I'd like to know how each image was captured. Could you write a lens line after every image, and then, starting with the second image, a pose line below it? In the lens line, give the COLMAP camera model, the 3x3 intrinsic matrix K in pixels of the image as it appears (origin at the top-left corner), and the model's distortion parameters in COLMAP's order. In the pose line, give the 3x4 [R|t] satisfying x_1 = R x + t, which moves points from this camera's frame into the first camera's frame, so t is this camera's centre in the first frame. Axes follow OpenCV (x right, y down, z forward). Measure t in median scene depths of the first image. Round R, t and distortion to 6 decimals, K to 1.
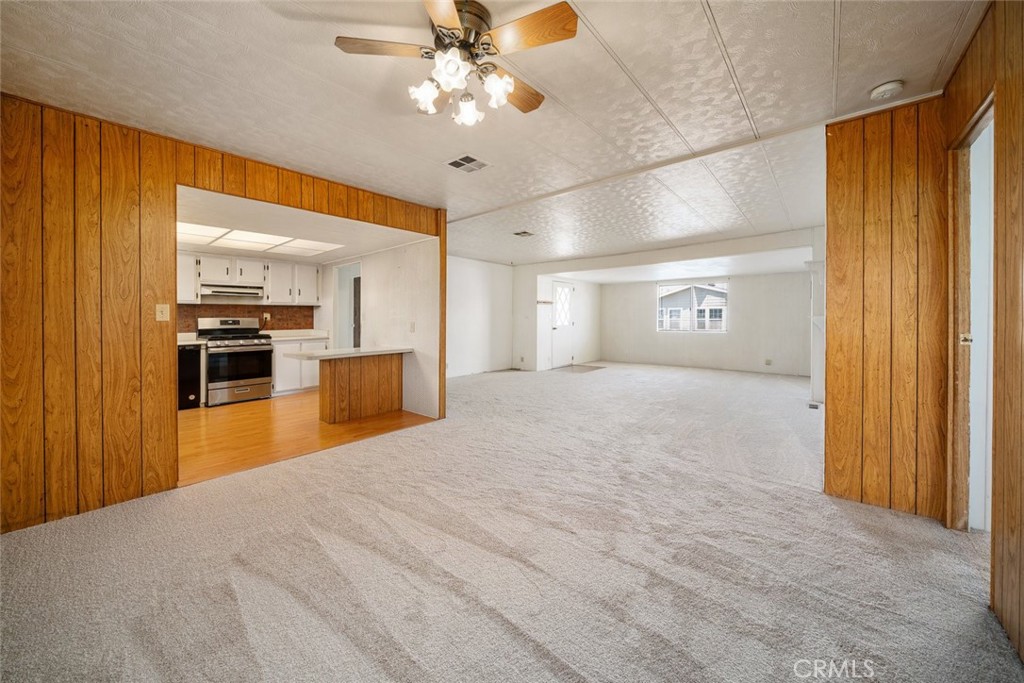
lens RADIAL K [[377.2, 0, 488.1], [0, 377.2, 329.6], [0, 0, 1]] dist [-0.000708, -0.000023]
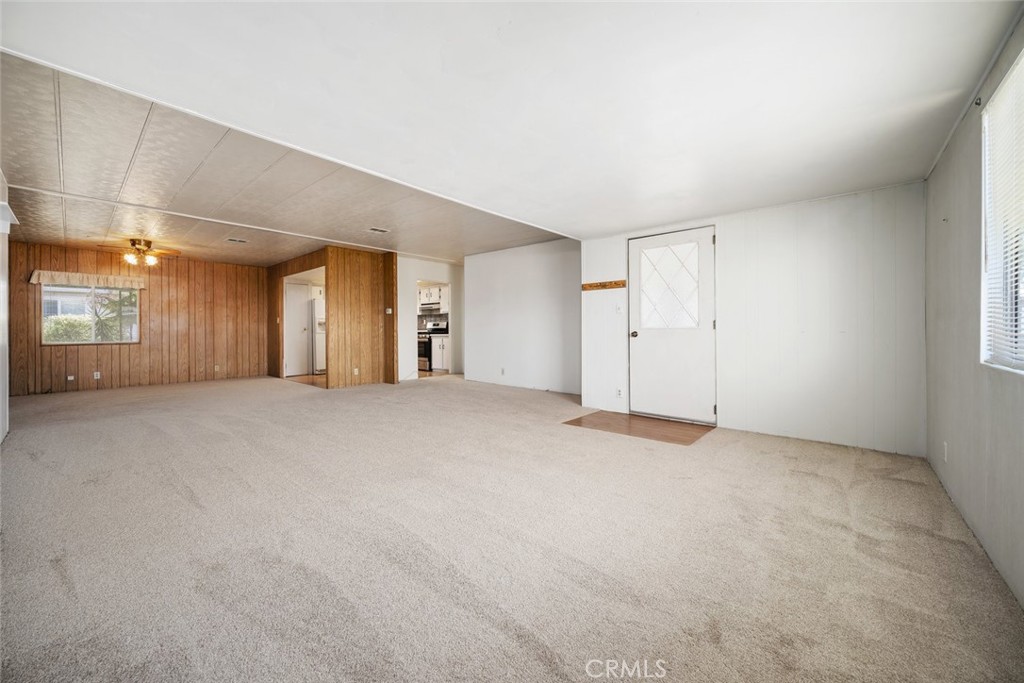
lens RADIAL K [[377.2, 0, 488.1], [0, 377.2, 329.6], [0, 0, 1]] dist [-0.000708, -0.000023]
pose [[0.002450, 0.006190, -0.999978, 1.136168], [-0.022621, 0.999725, 0.006133, -0.013346], [0.999741, 0.022605, 0.002589, 1.368713]]
